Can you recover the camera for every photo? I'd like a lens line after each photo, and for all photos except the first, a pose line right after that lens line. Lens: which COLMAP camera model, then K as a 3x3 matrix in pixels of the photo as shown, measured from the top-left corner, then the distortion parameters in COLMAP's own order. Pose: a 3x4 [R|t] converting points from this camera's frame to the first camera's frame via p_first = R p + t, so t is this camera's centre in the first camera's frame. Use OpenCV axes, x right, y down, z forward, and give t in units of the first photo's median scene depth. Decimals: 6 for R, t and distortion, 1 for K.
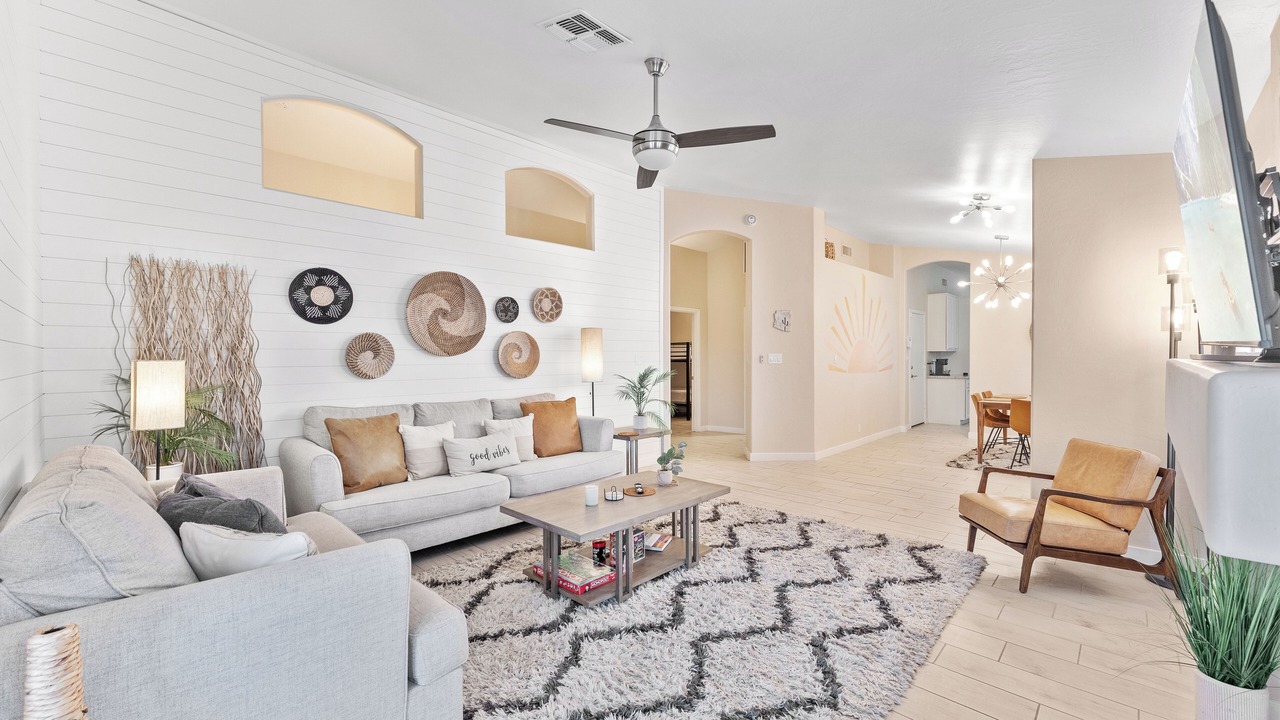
lens RADIAL K [[513.6, 0, 635.3], [0, 513.6, 358.3], [0, 0, 1]] dist [0.001078, -0.000262]
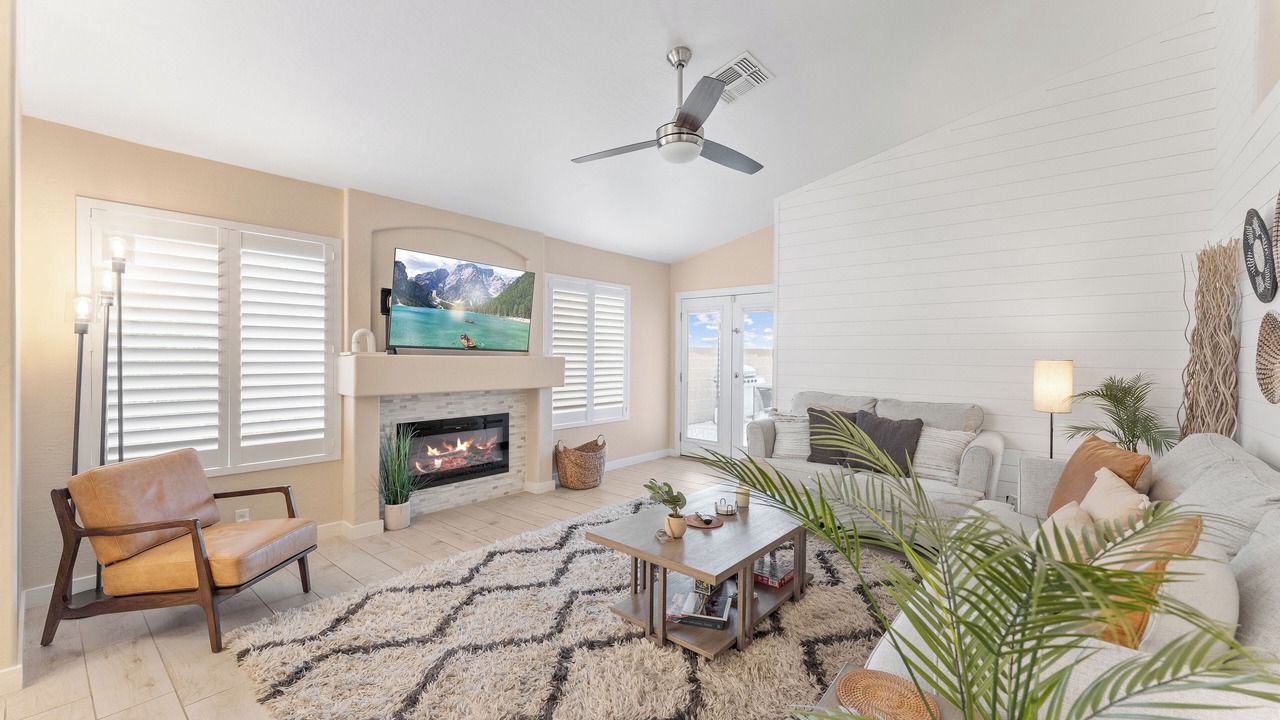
lens RADIAL K [[513.6, 0, 640.6], [0, 513.6, 360.9], [0, 0, 1]] dist [0.001078, -0.000262]
pose [[-0.997179, -0.005685, -0.074841, 0.123000], [-0.006966, 0.999834, 0.016864, -0.005191], [0.074732, 0.017338, -0.997053, 1.363581]]
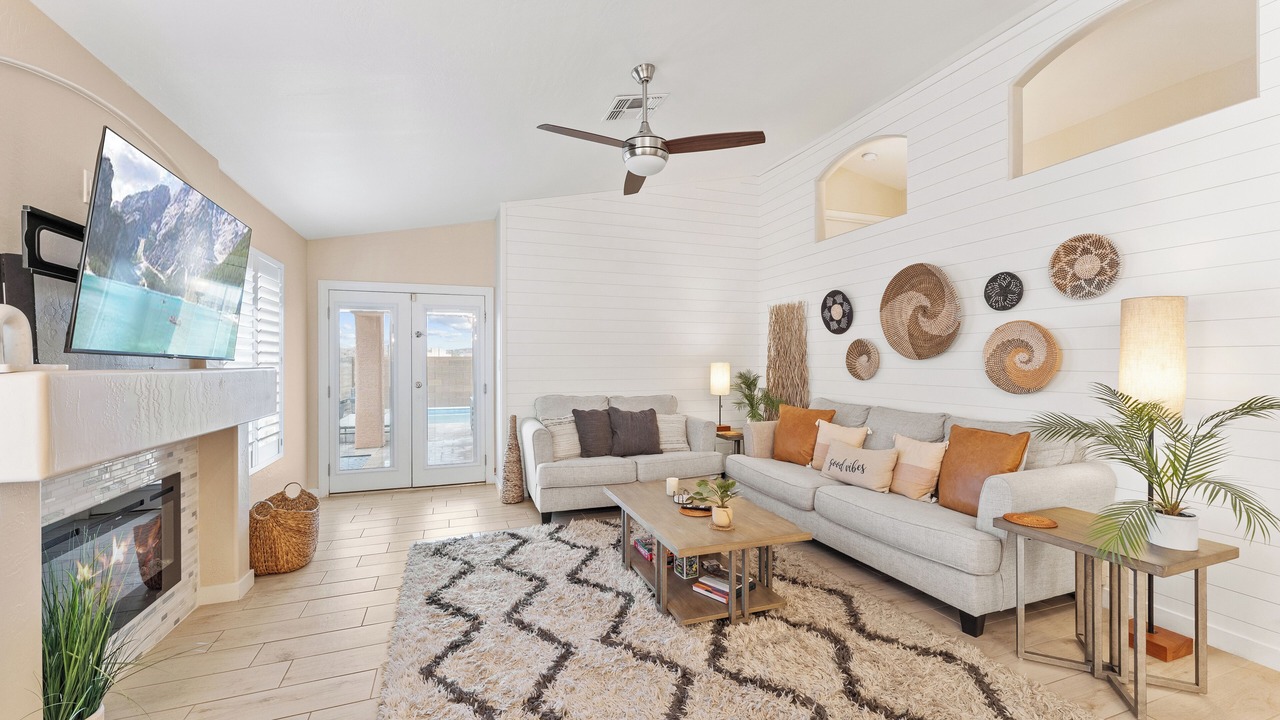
lens RADIAL K [[513.6, 0, 640.2], [0, 513.6, 358.7], [0, 0, 1]] dist [0.001078, -0.000262]
pose [[-0.425807, -0.000495, -0.904814, 0.656714], [0.000546, 1.000000, -0.000805, -0.005550], [0.904814, -0.000837, -0.425806, 0.977815]]
